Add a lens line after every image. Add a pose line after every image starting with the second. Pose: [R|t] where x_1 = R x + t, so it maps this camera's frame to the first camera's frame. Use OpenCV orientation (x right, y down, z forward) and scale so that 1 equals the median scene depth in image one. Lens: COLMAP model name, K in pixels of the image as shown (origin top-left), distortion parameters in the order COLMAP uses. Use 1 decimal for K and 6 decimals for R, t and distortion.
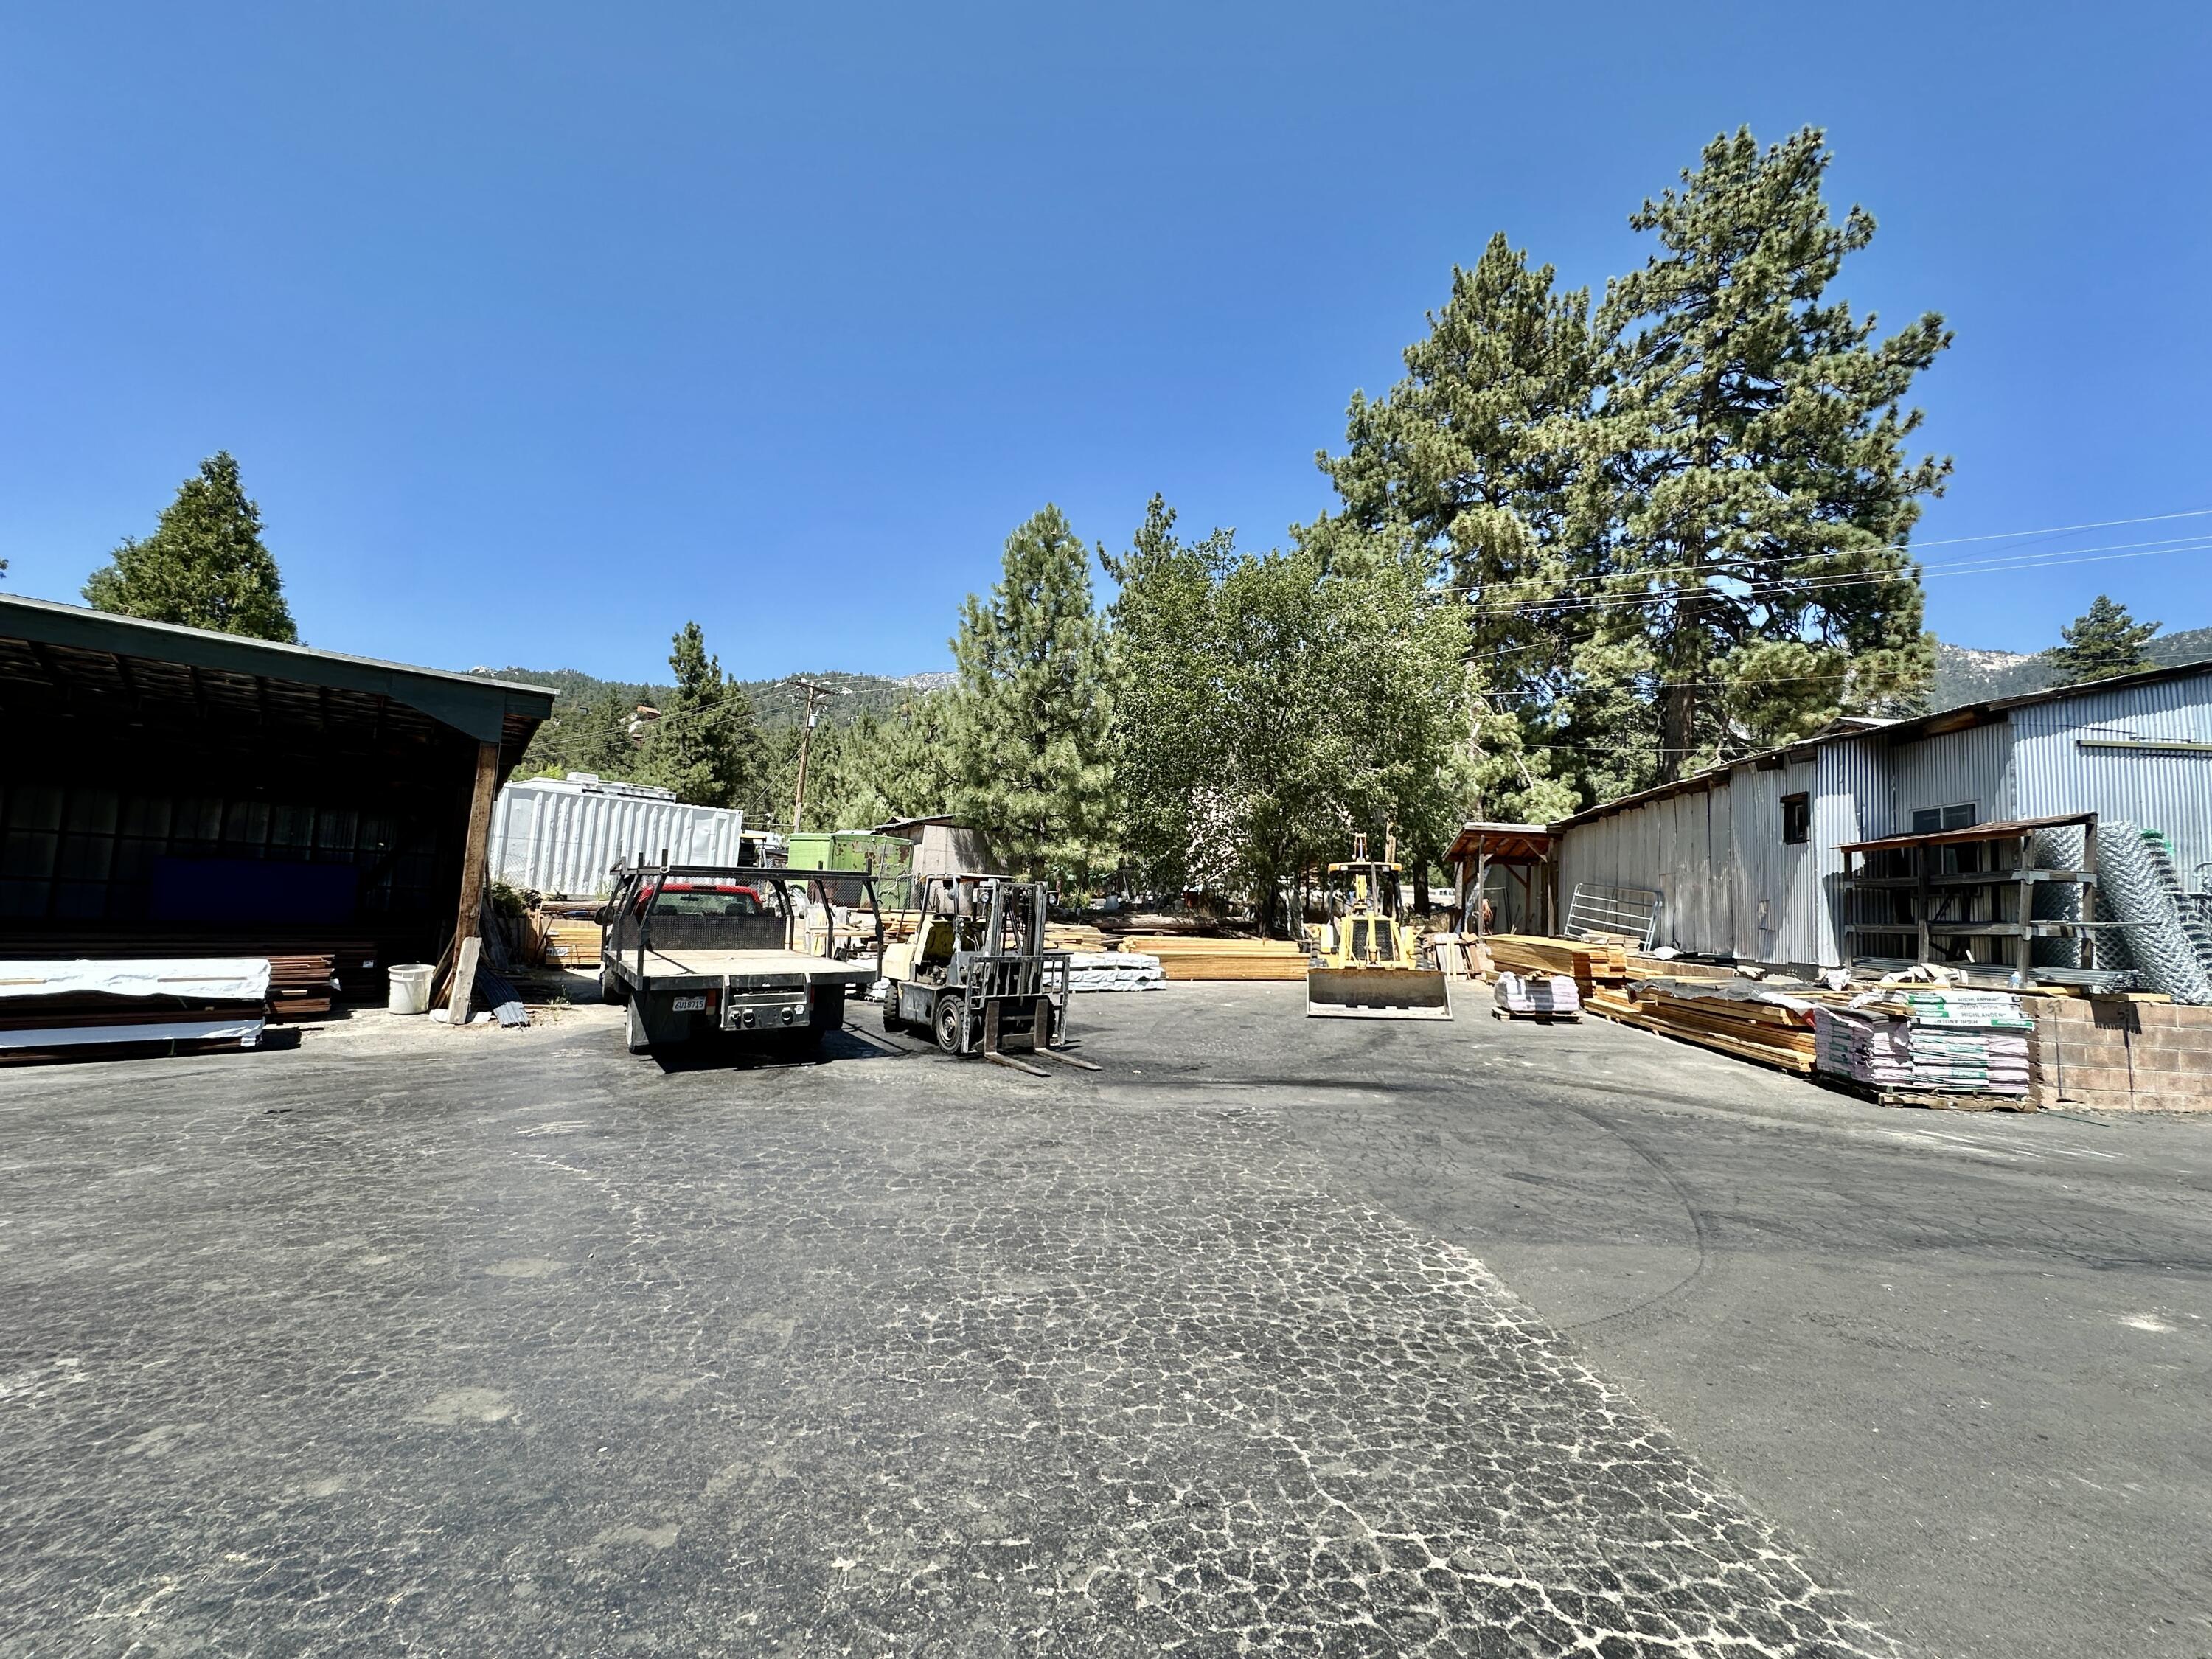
lens RADIAL K [[884.0, 0, 1106.0], [0, 884.0, 829.5], [0, 0, 1]] dist [0.000535, -0.000317]
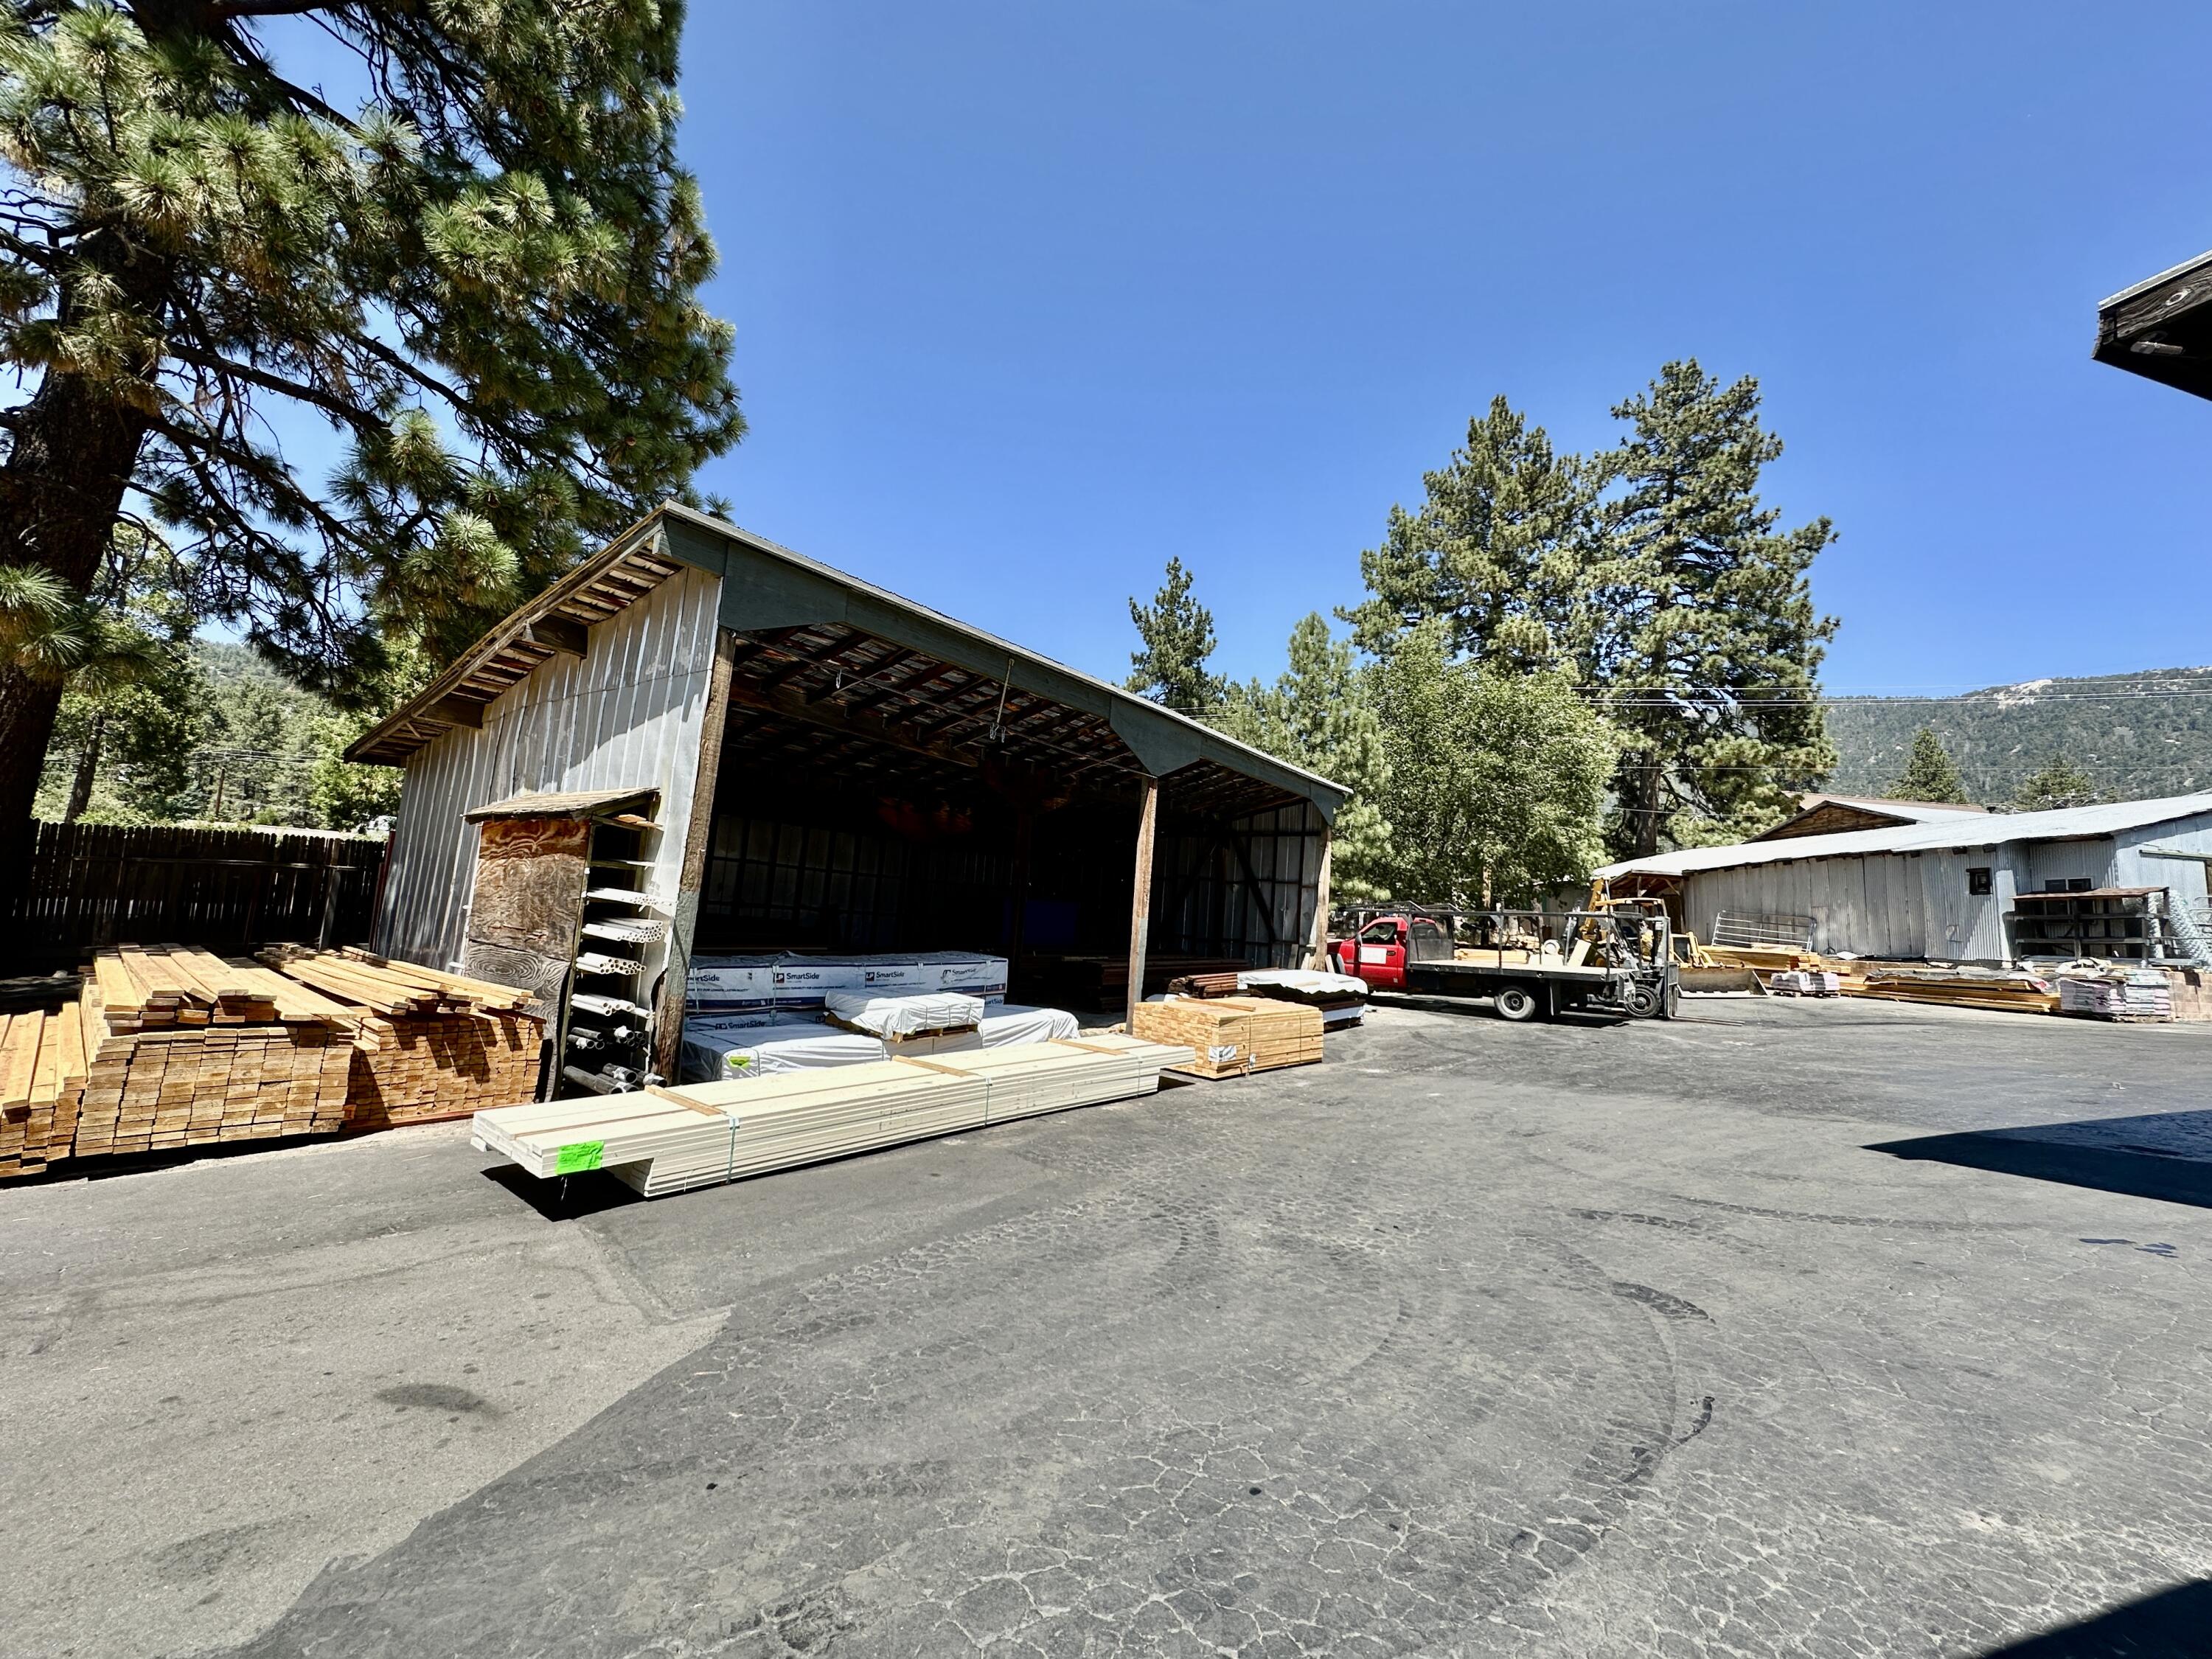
lens RADIAL K [[884.0, 0, 1106.0], [0, 884.0, 829.5], [0, 0, 1]] dist [0.000535, -0.000317]
pose [[0.974409, 0.017863, 0.224073, -0.550934], [-0.014364, 0.999748, -0.017236, -0.024309], [-0.224325, 0.013576, 0.974420, -0.154106]]
